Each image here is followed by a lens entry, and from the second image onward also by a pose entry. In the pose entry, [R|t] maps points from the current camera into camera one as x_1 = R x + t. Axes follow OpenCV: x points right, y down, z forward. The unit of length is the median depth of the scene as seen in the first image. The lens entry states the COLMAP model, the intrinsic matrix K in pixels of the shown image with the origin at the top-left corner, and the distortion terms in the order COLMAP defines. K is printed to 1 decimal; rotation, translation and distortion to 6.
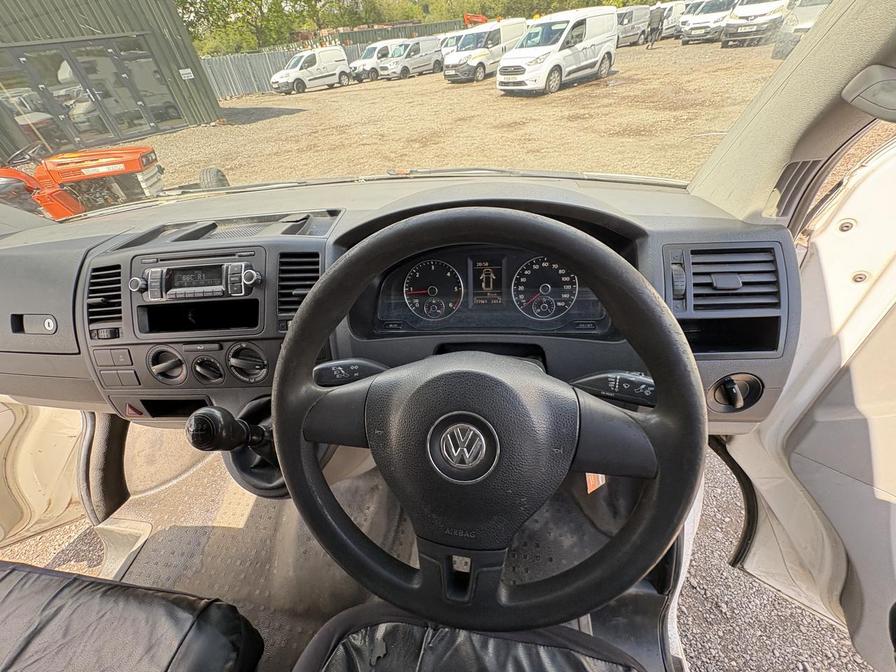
lens RADIAL K [[358.3, 0, 453.4], [0, 358.3, 344.8], [0, 0, 1]] dist [-0.004294, 0.000670]
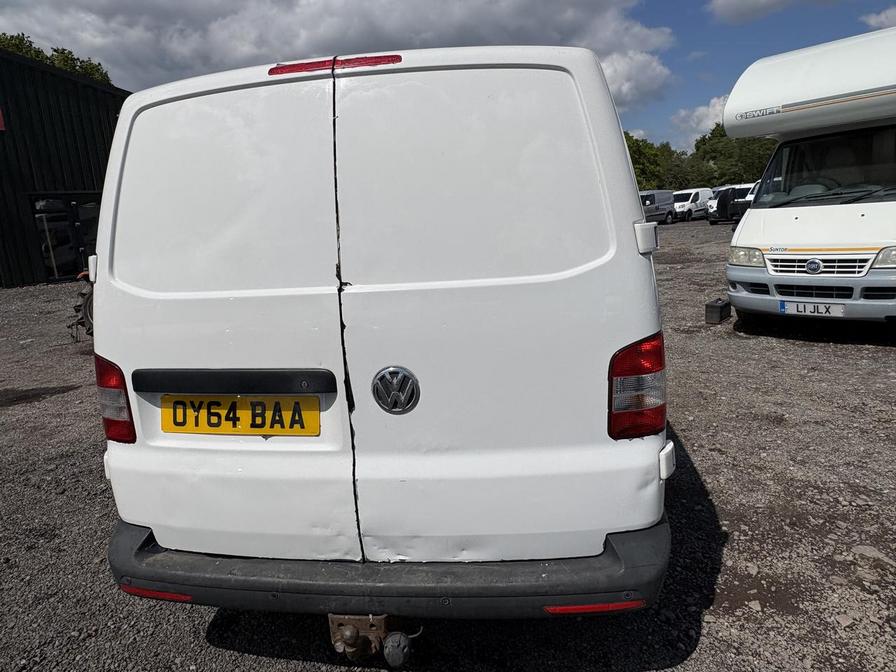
lens RADIAL K [[590.9, 0, 452.6], [0, 590.9, 330.1], [0, 0, 1]] dist [-0.005292, 0.002614]
pose [[0.999106, 0.040991, 0.010378, -0.566948], [-0.030677, 0.871595, -0.489266, 3.272700], [-0.029101, 0.488510, 0.872073, -3.531042]]
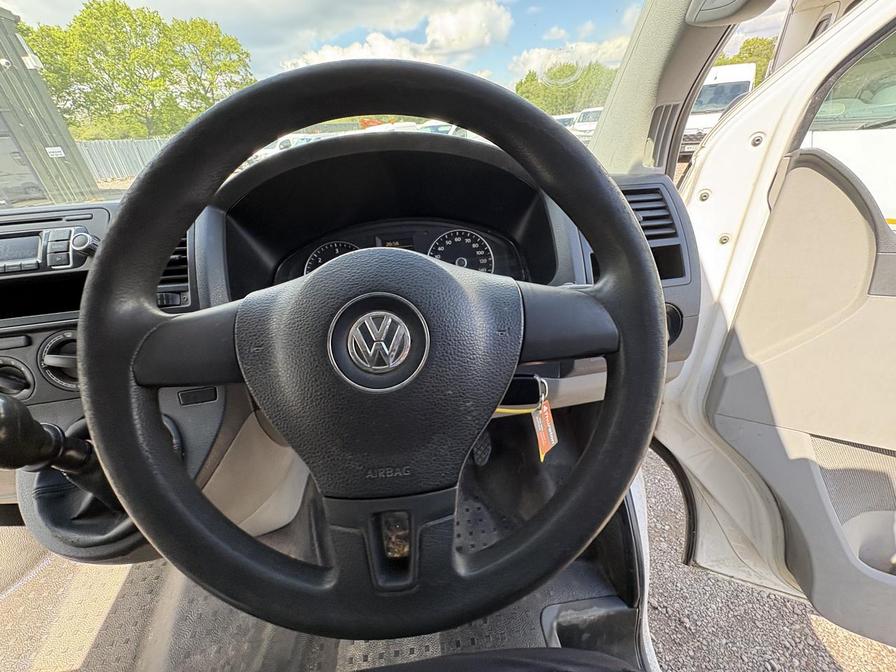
lens RADIAL K [[358.3, 0, 455.0], [0, 358.3, 339.9], [0, 0, 1]] dist [-0.004294, 0.000670]
pose [[0.969860, -0.084542, 0.228527, 0.002964], [0.128161, 0.974659, -0.183342, 0.131479], [-0.207236, 0.207104, 0.956118, 0.082287]]
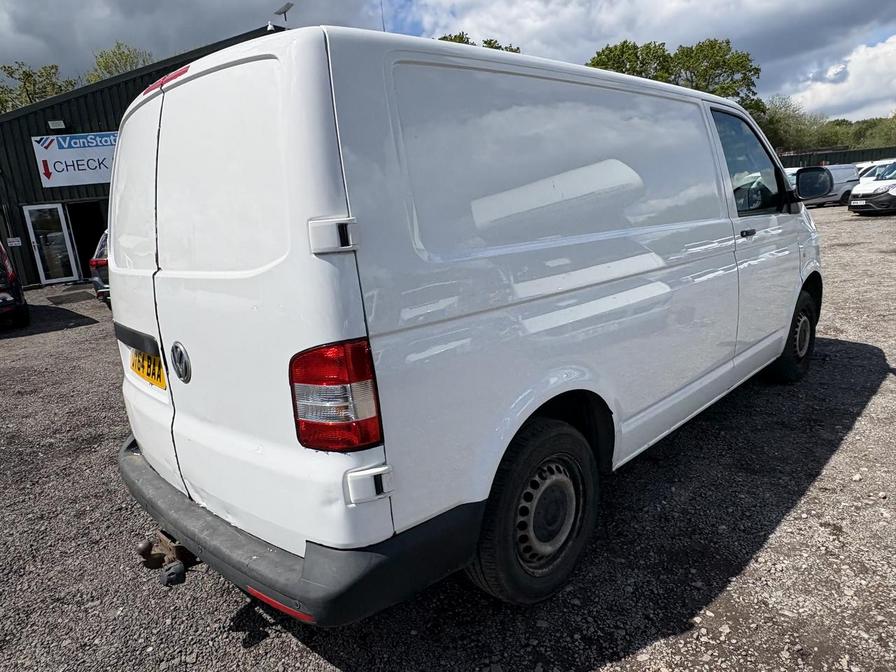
lens RADIAL K [[590.9, 0, 449.7], [0, 590.9, 342.1], [0, 0, 1]] dist [-0.005292, 0.002614]
pose [[0.799983, 0.167153, -0.576270, 1.146263], [-0.388882, 0.875835, -0.285804, 2.755544], [0.456944, 0.452740, 0.765656, -3.101521]]
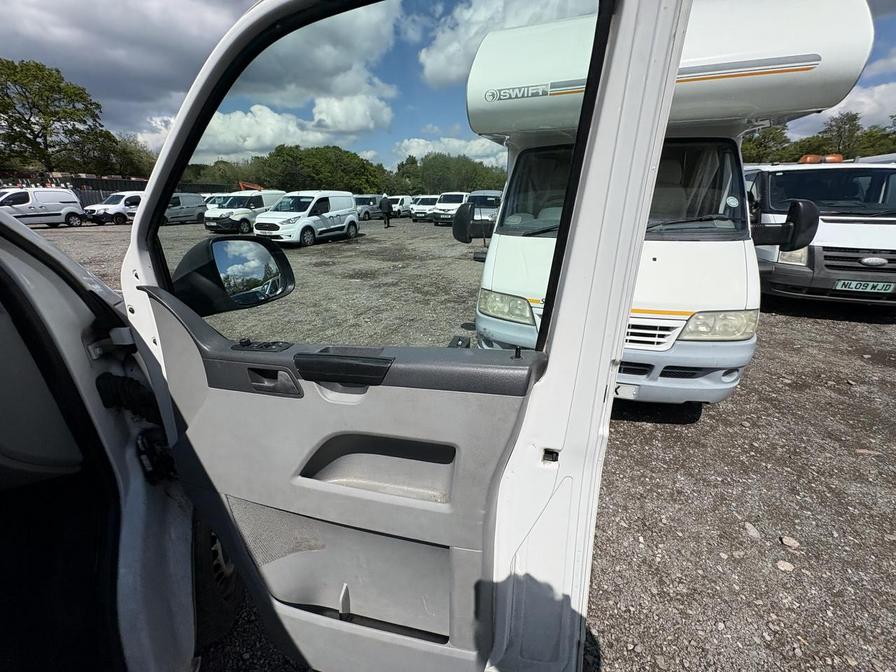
lens RADIAL K [[358.3, 0, 450.7], [0, 358.3, 338.5], [0, 0, 1]] dist [-0.004294, 0.000670]
pose [[0.863074, -0.072041, 0.499914, 0.844216], [0.246147, 0.924275, -0.291765, 0.321106], [-0.441039, 0.374867, 0.815450, -0.463884]]
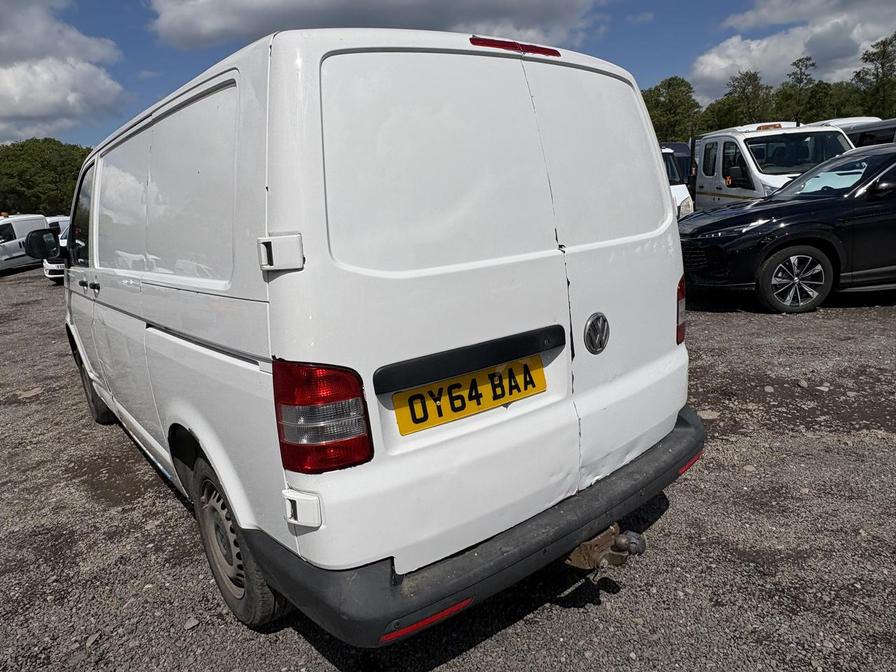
lens RADIAL K [[590.9, 0, 453.7], [0, 590.9, 339.4], [0, 0, 1]] dist [-0.005292, 0.002614]
pose [[0.687066, -0.113619, 0.717657, -2.492767], [0.472090, 0.820619, -0.322047, 3.034127], [-0.552332, 0.560067, 0.617458, -2.928578]]
